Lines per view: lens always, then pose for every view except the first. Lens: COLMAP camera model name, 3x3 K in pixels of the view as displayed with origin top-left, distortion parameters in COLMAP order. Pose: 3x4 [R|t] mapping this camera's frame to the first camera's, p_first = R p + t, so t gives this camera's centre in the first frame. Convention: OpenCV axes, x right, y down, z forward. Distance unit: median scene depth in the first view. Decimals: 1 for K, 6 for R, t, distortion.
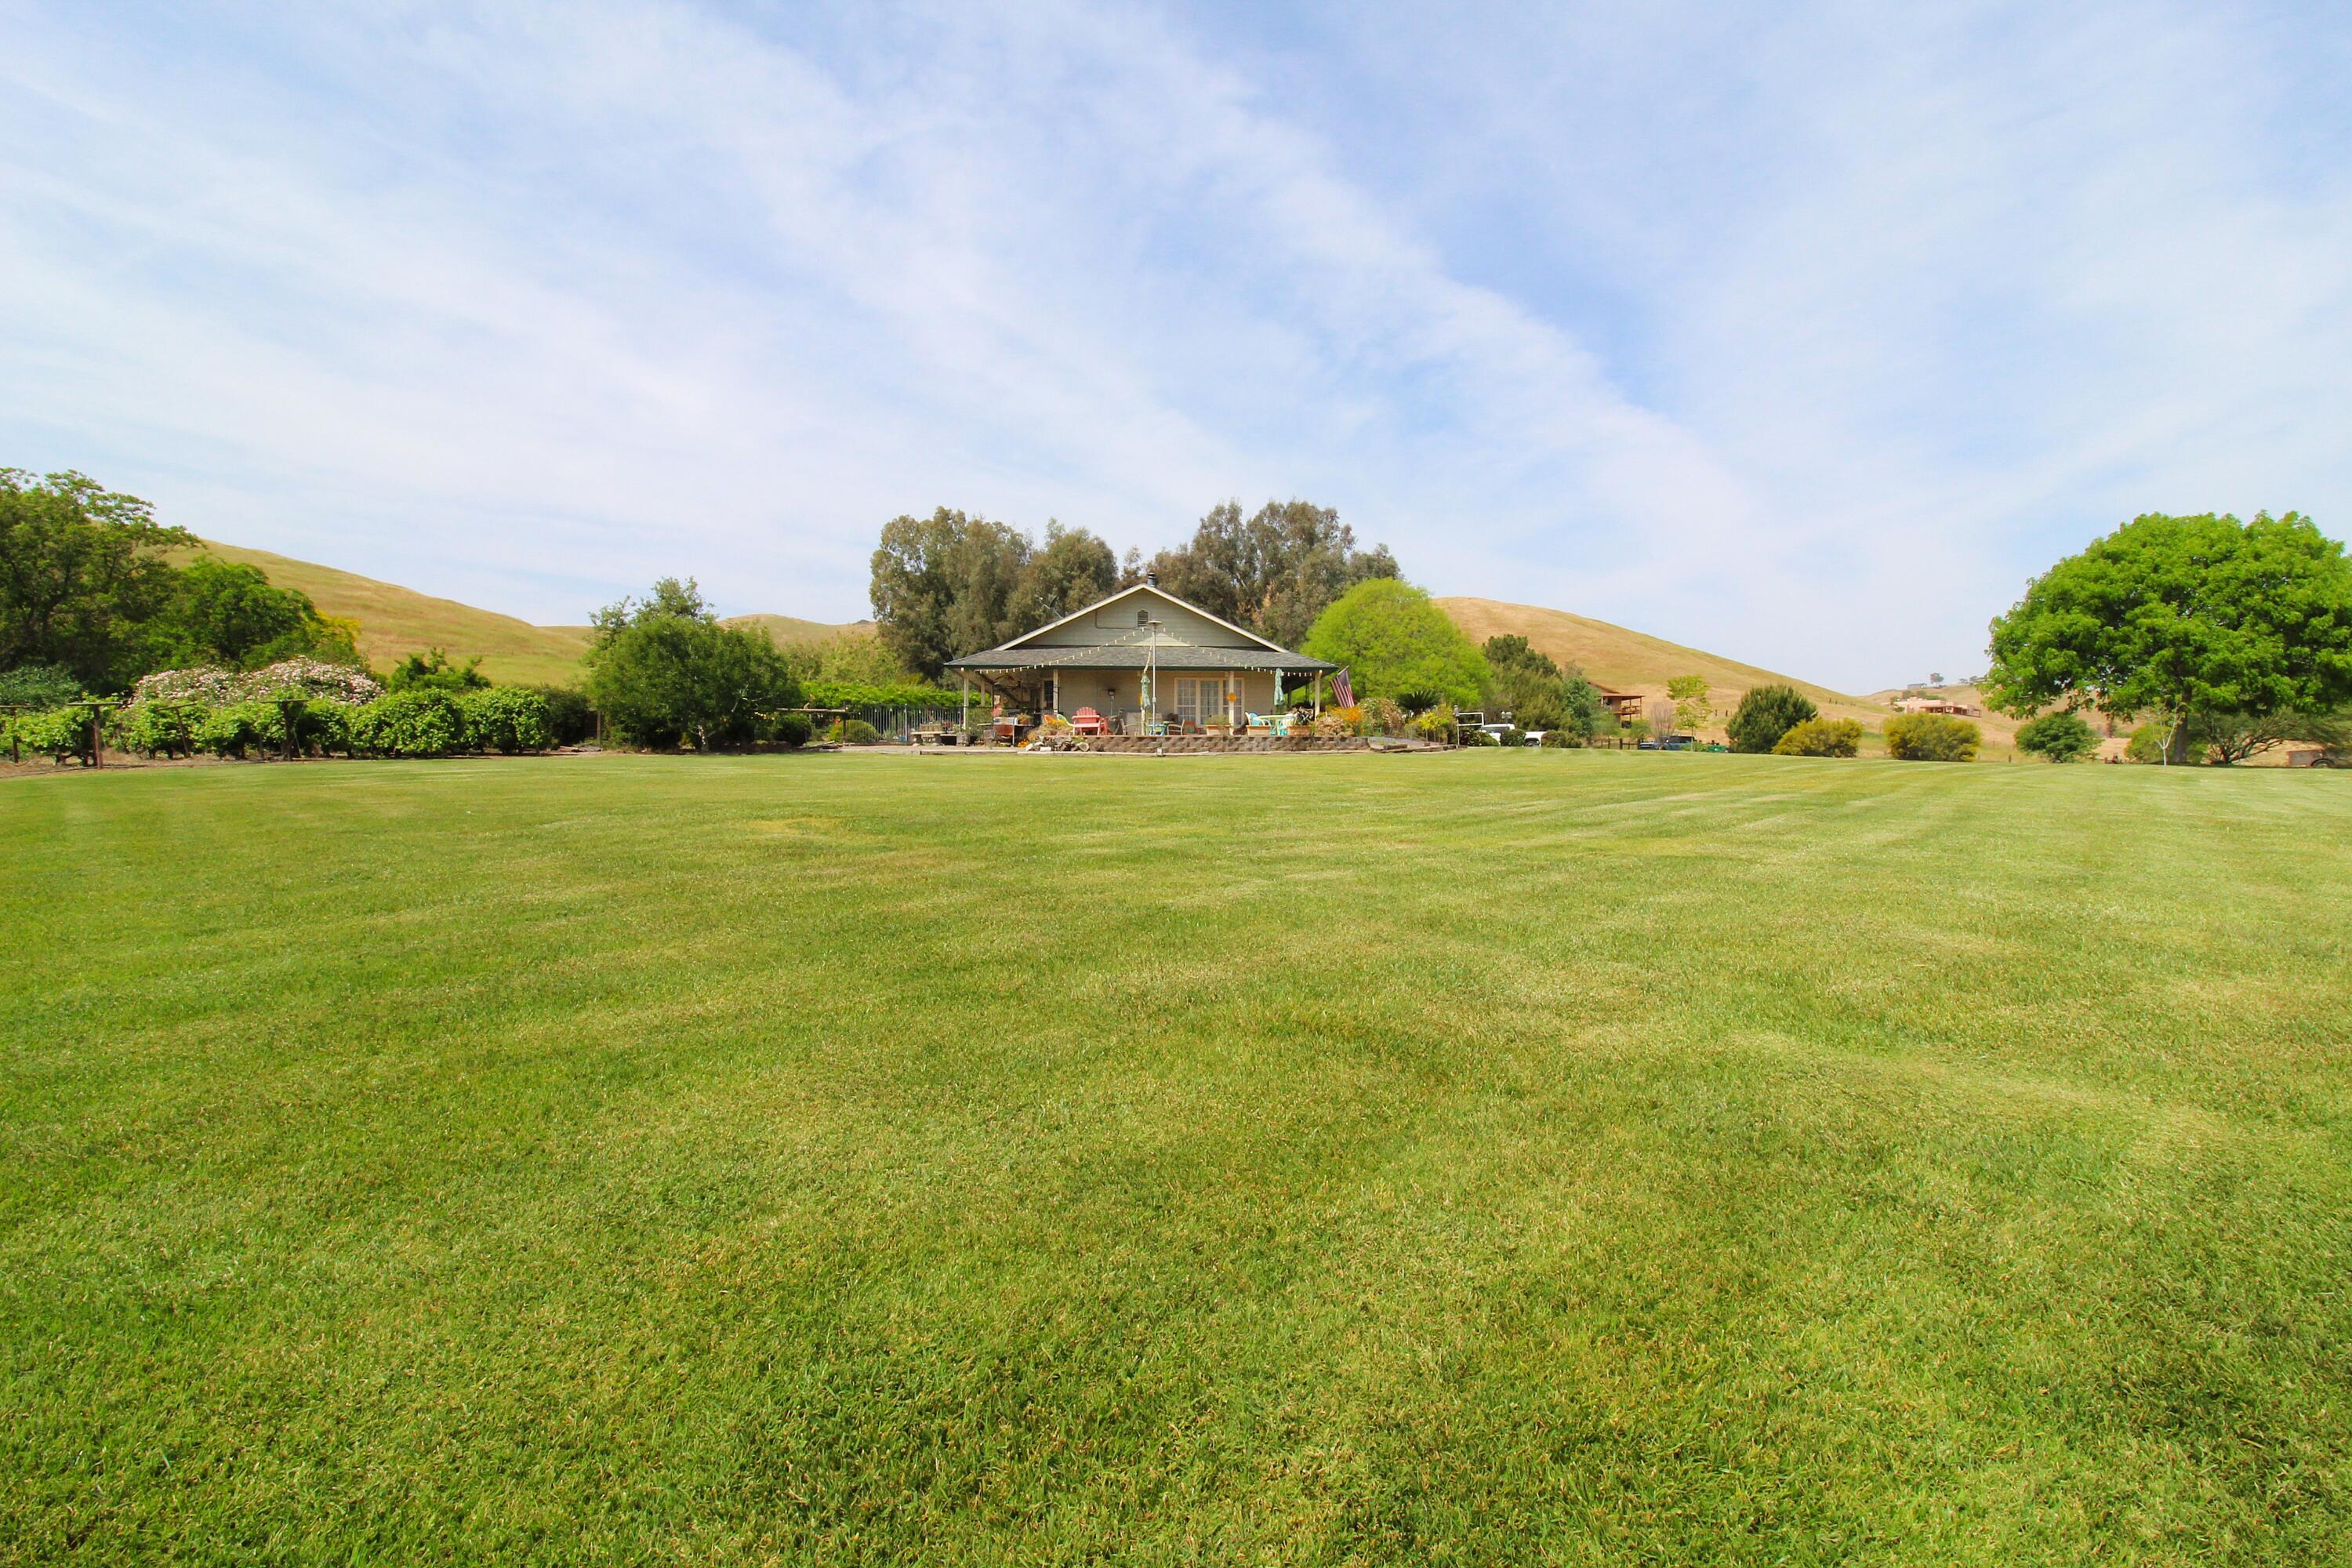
lens RADIAL K [[1092.4, 0, 1189.3], [0, 1092.4, 760.4], [0, 0, 1]] dist [0.002716, -0.015079]
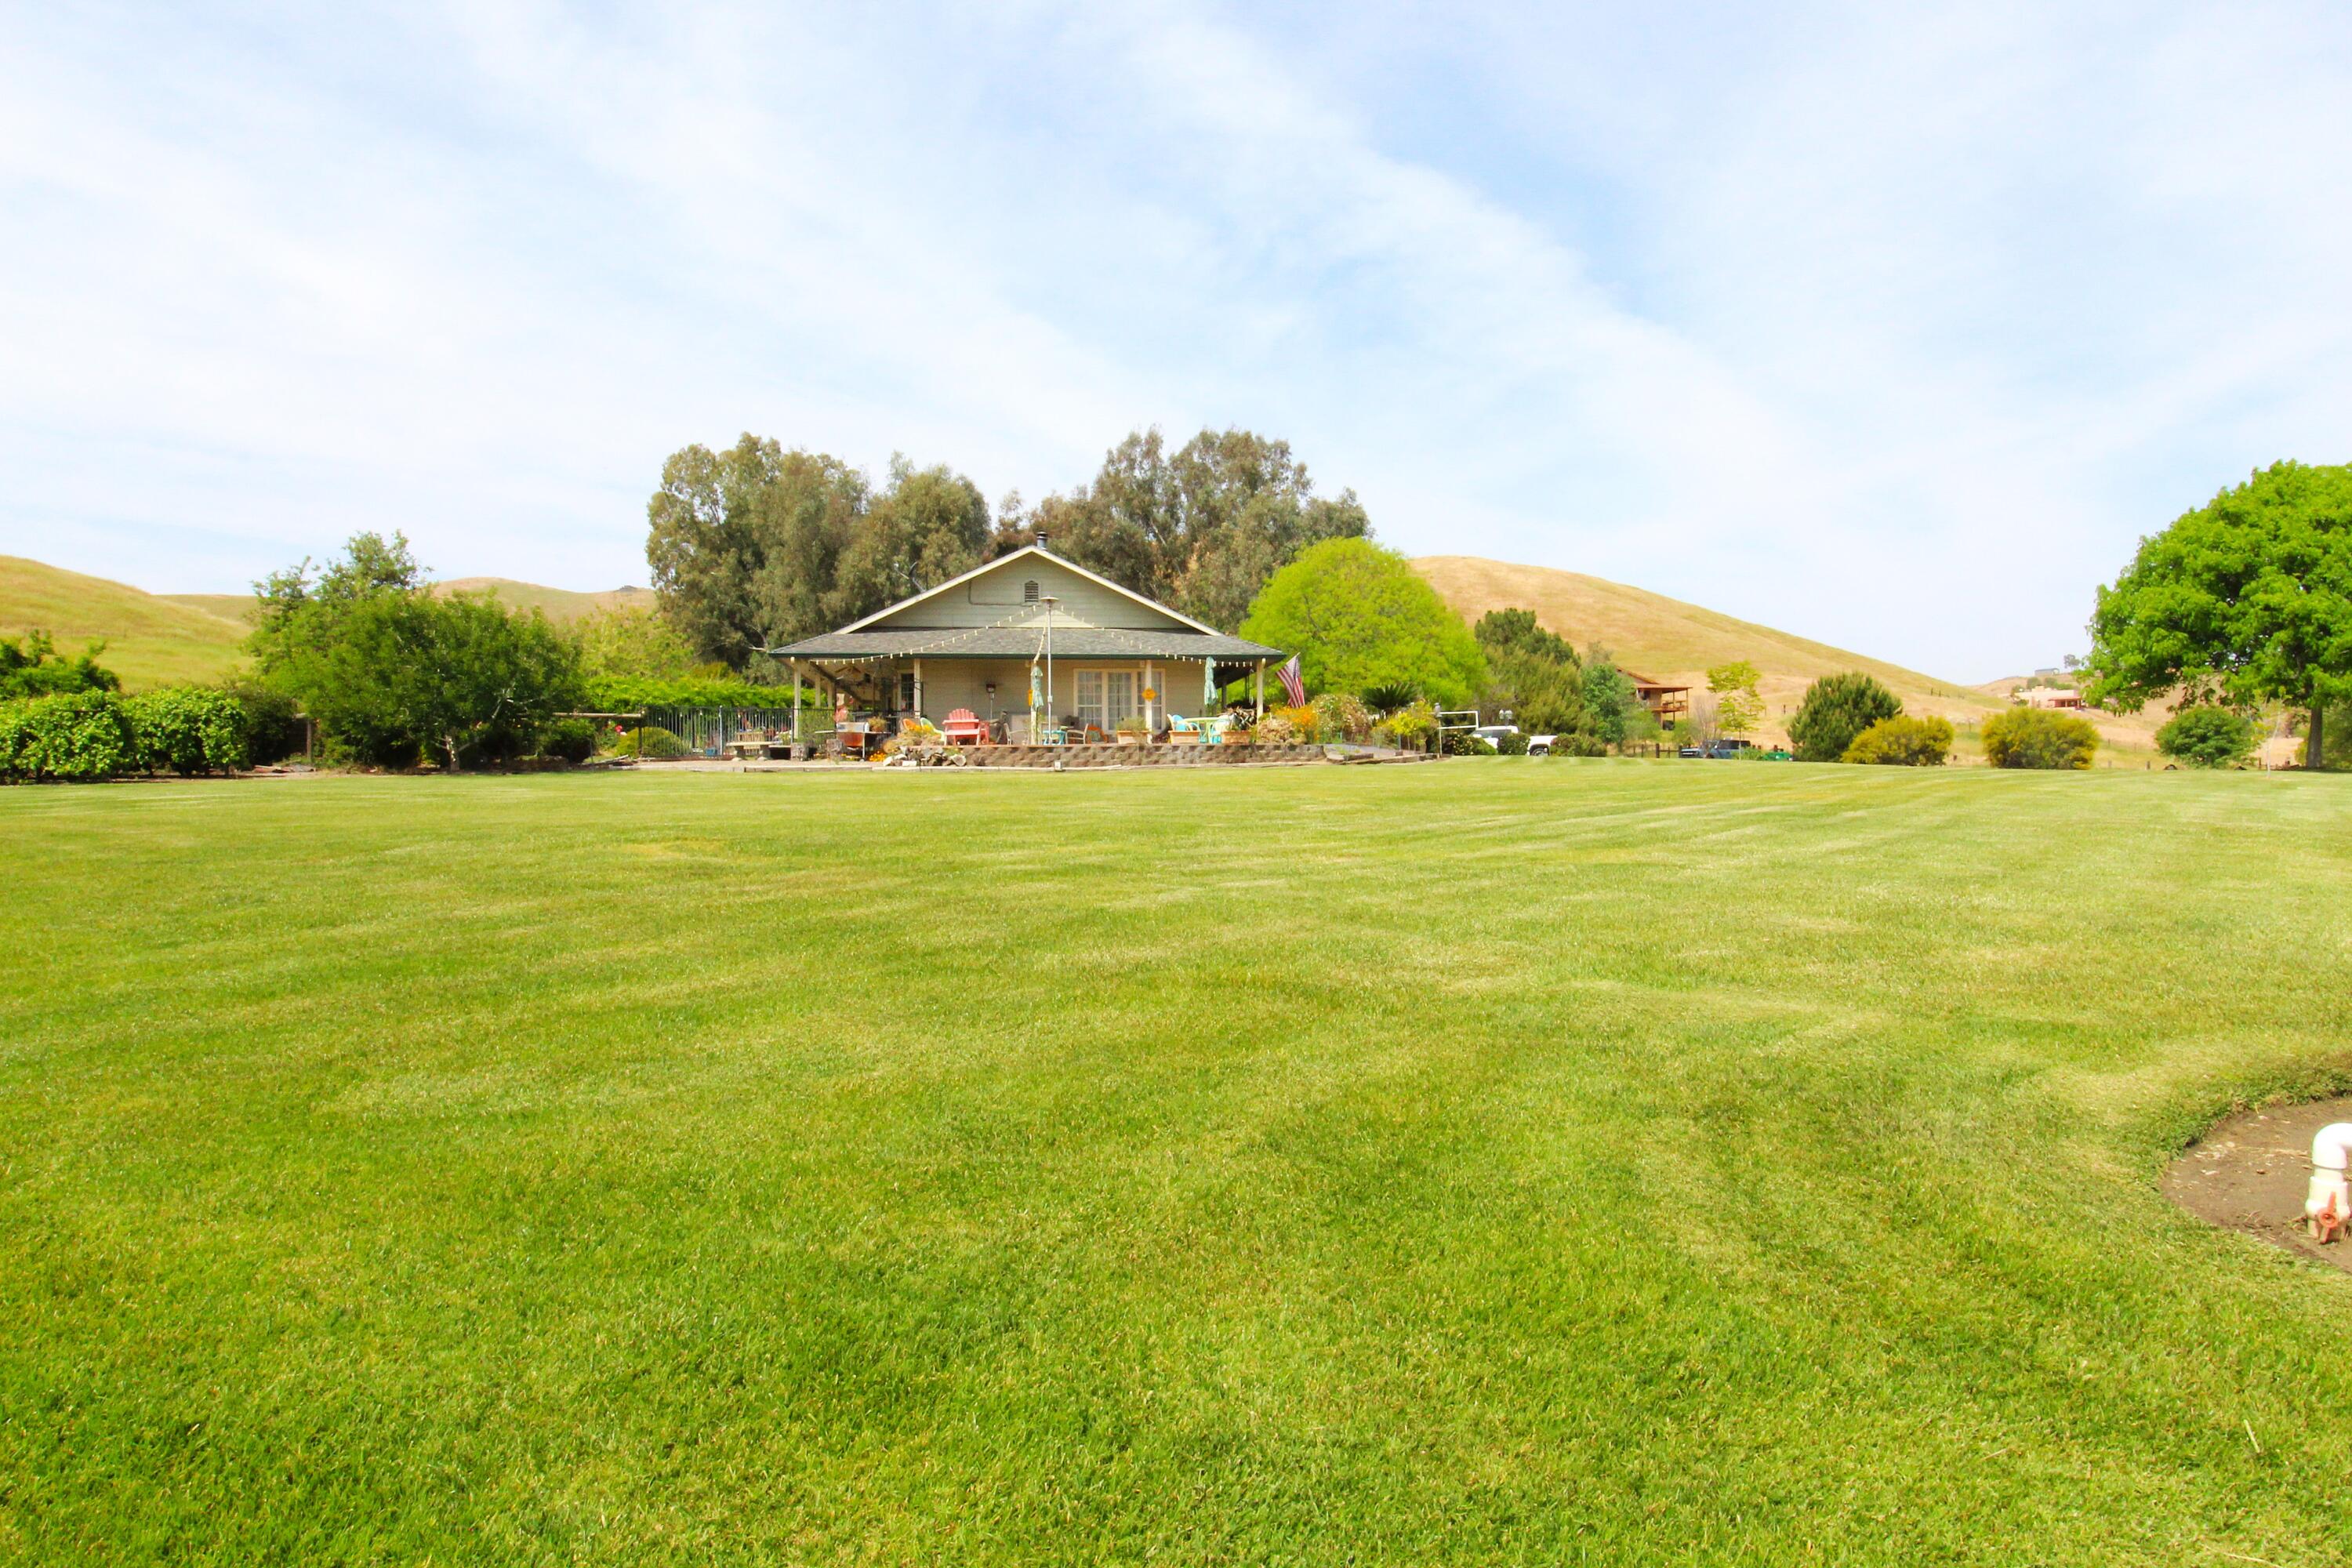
lens RADIAL K [[1506.2, 0, 1188.4], [0, 1506.2, 726.2], [0, 0, 1]] dist [0.007091, 0.000643]
pose [[0.997732, -0.007010, 0.066944, -0.004679], [0.009315, 0.999372, -0.034186, 0.001207], [-0.066662, 0.034732, 0.997171, -0.058633]]
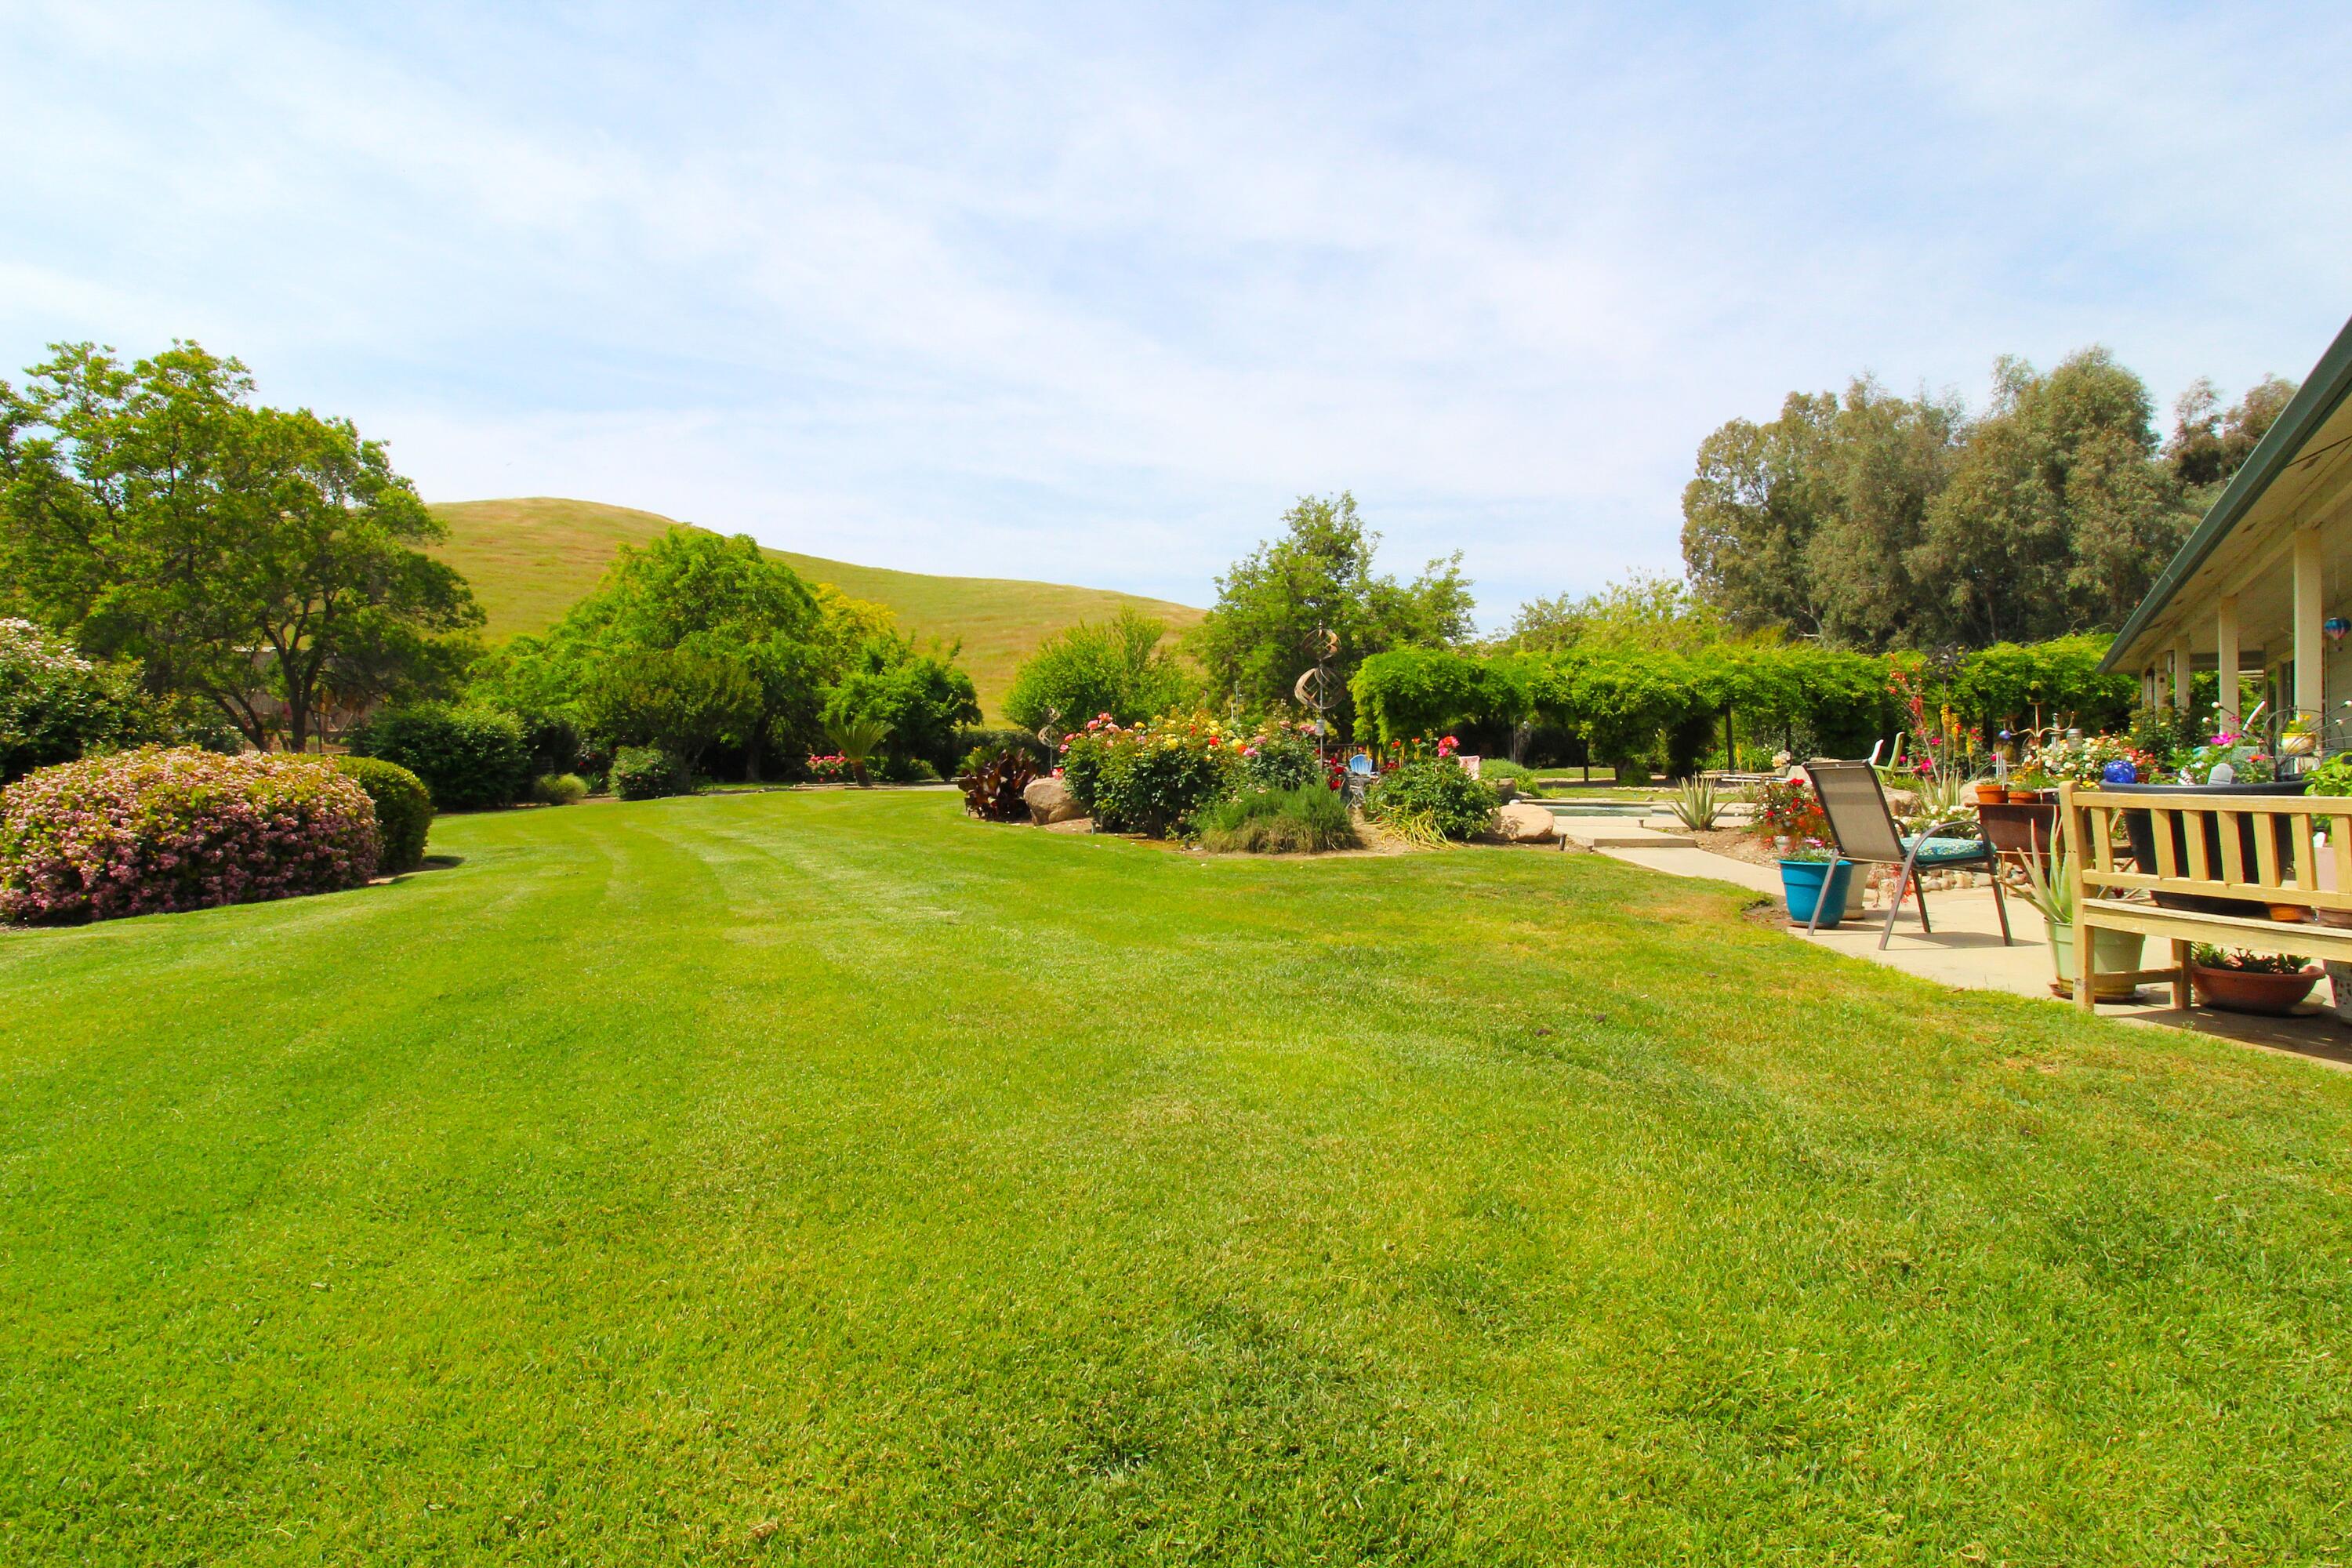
lens RADIAL K [[1092.4, 0, 1189.3], [0, 1092.4, 760.4], [0, 0, 1]] dist [0.002716, -0.015079]
pose [[0.754418, -0.010057, -0.656317, -0.254781], [0.006113, 0.999947, -0.008296, -0.036880], [0.656366, 0.002246, 0.754439, 0.935802]]
